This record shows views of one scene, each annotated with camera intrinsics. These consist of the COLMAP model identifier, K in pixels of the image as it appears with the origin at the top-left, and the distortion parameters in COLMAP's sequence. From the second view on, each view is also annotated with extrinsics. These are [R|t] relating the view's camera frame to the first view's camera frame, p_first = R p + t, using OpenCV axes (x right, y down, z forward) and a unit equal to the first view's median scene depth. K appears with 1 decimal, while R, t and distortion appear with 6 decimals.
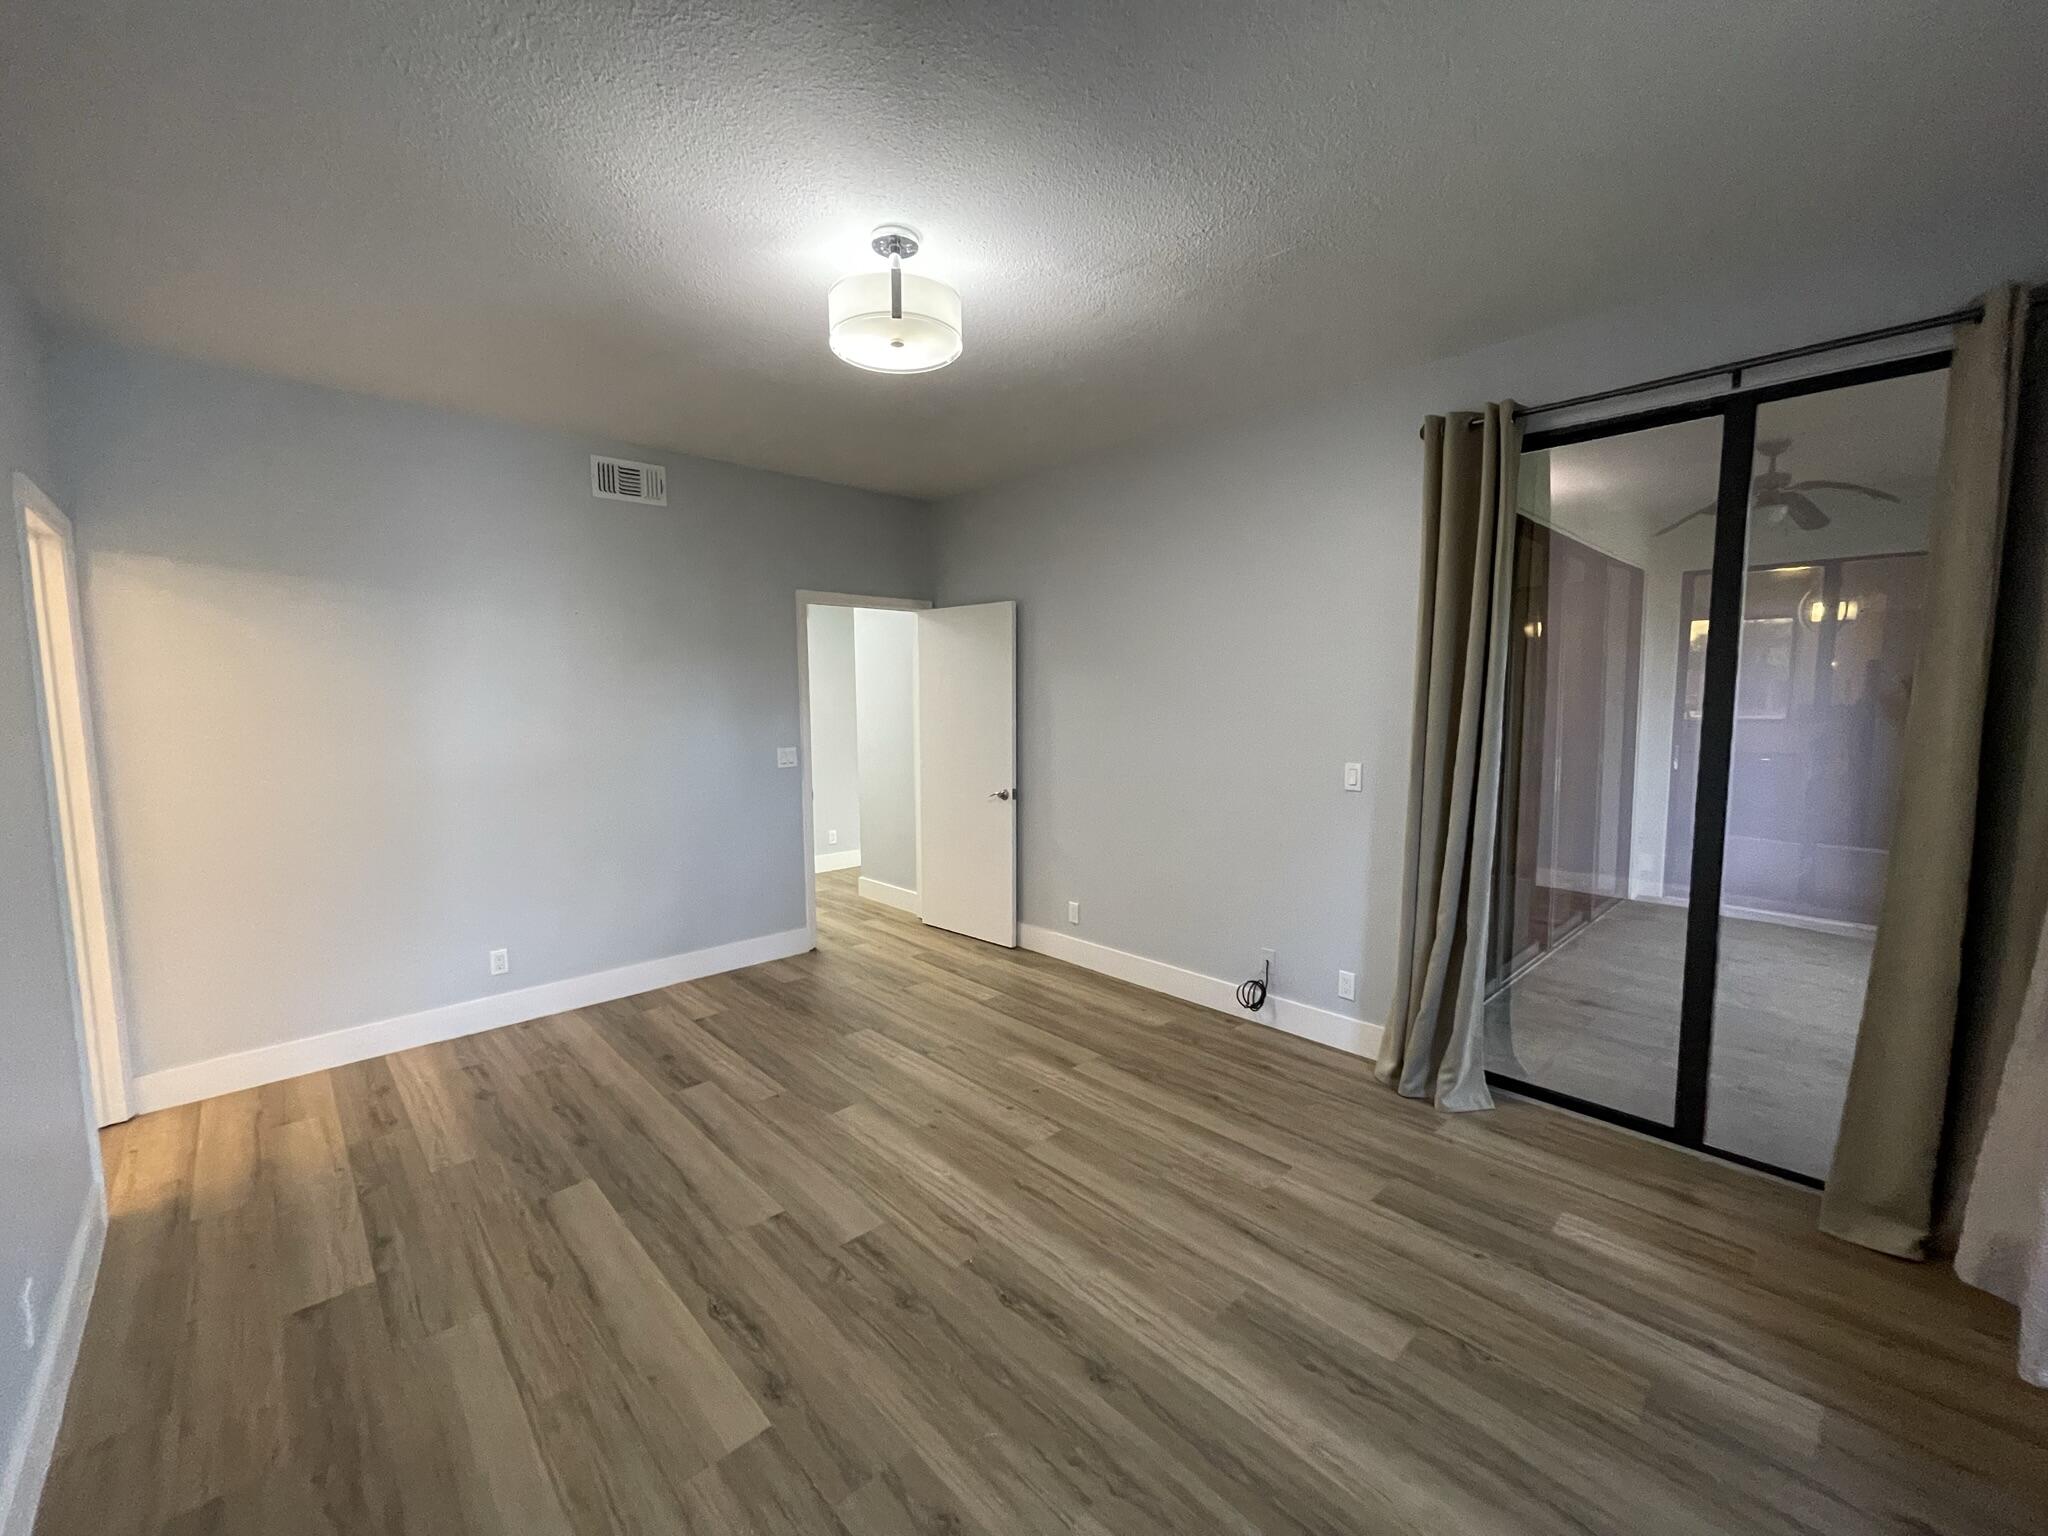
lens RADIAL K [[829.9, 0, 1024.8], [0, 829.9, 769.4], [0, 0, 1]] dist [-0.005163, 0.002897]
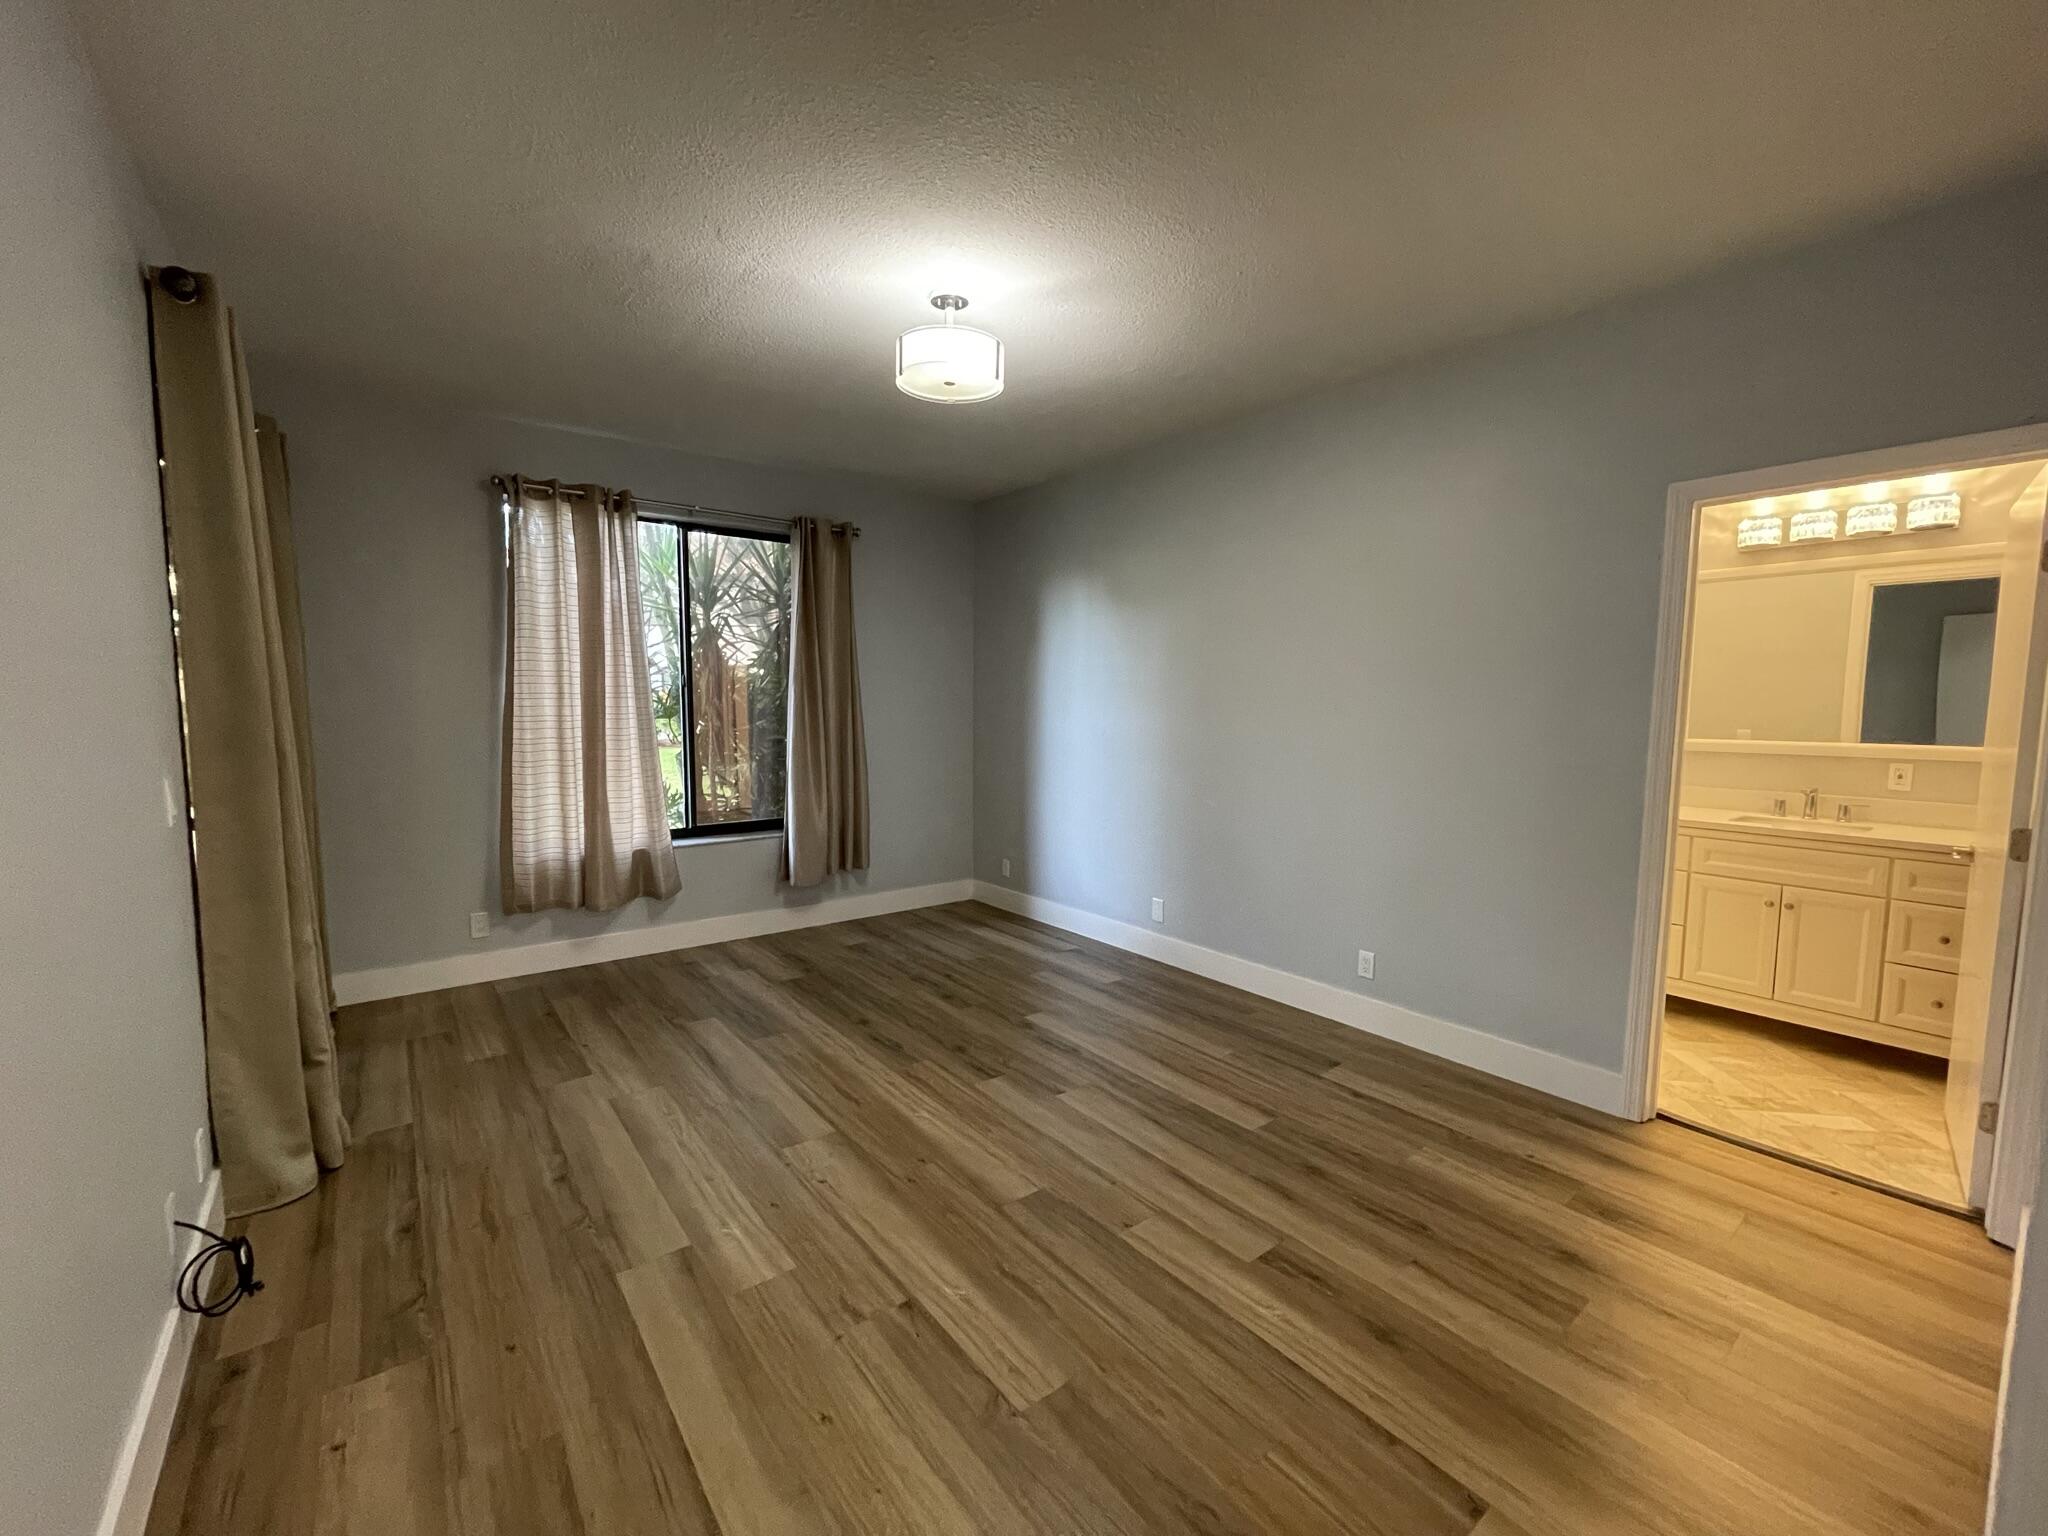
lens RADIAL K [[829.9, 0, 1020.4], [0, 829.9, 774.1], [0, 0, 1]] dist [-0.005163, 0.002897]
pose [[-0.995498, -0.007225, 0.094508, -0.250504], [0.010392, 0.982761, 0.184589, -0.111279], [-0.094212, 0.184740, -0.978261, 1.507595]]
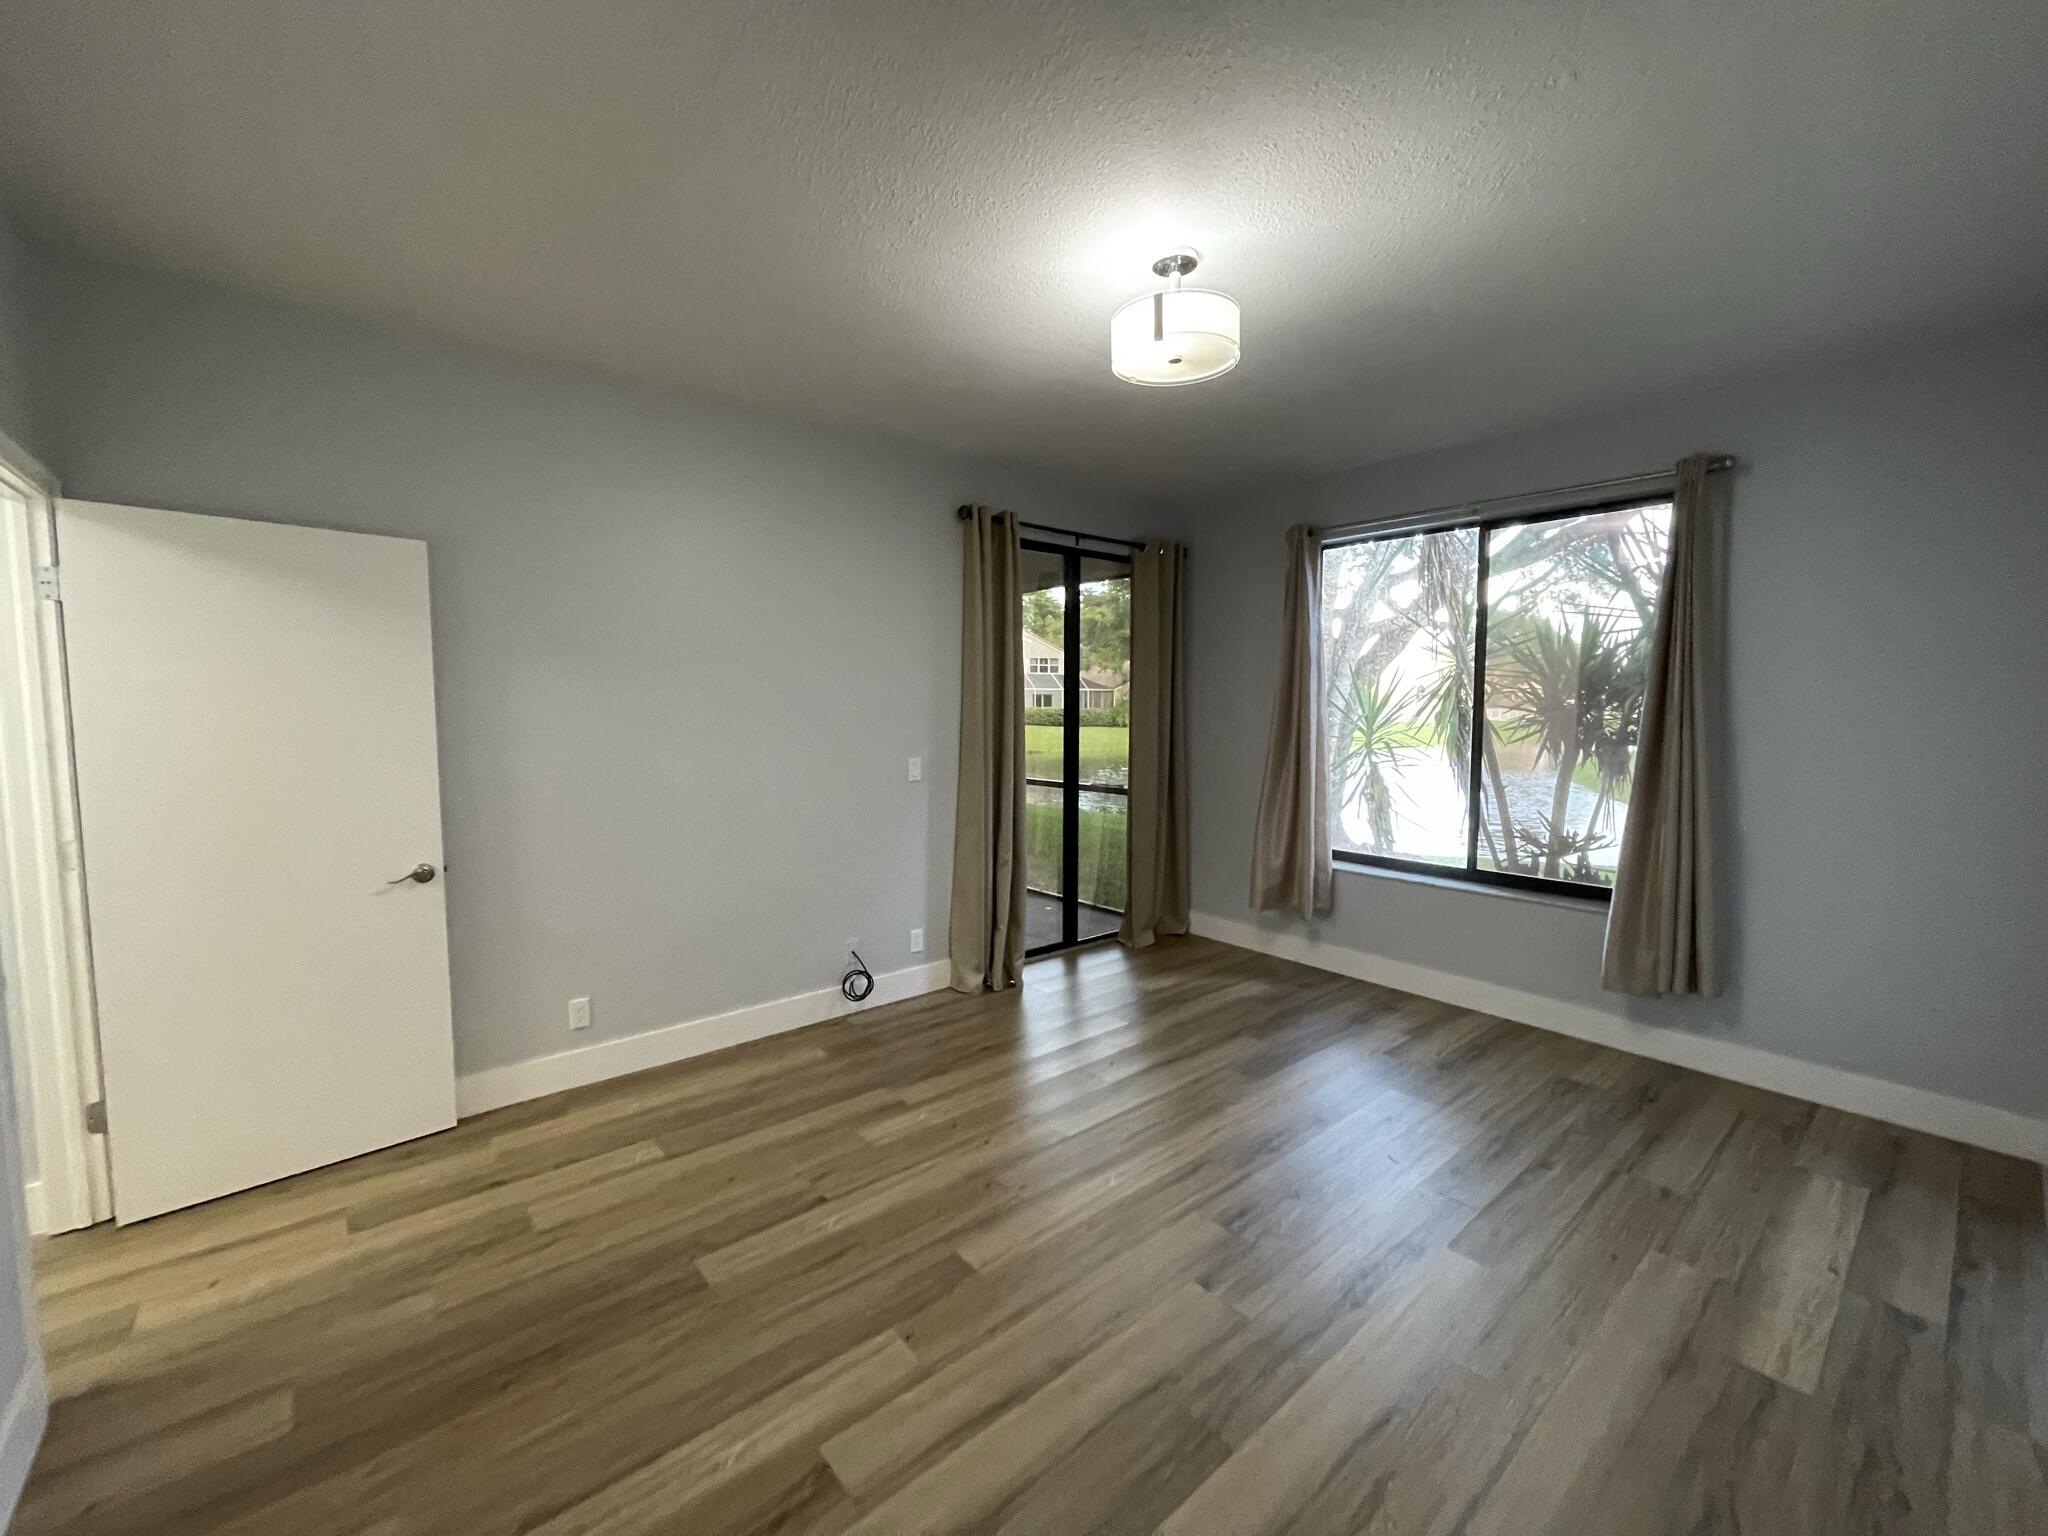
lens RADIAL K [[829.9, 0, 1016.9], [0, 829.9, 765.5], [0, 0, 1]] dist [-0.005163, 0.002897]
pose [[0.053315, -0.068727, 0.996210, -0.815843], [0.091390, 0.993778, 0.063669, -0.061251], [-0.994387, 0.087649, 0.059265, 0.777684]]
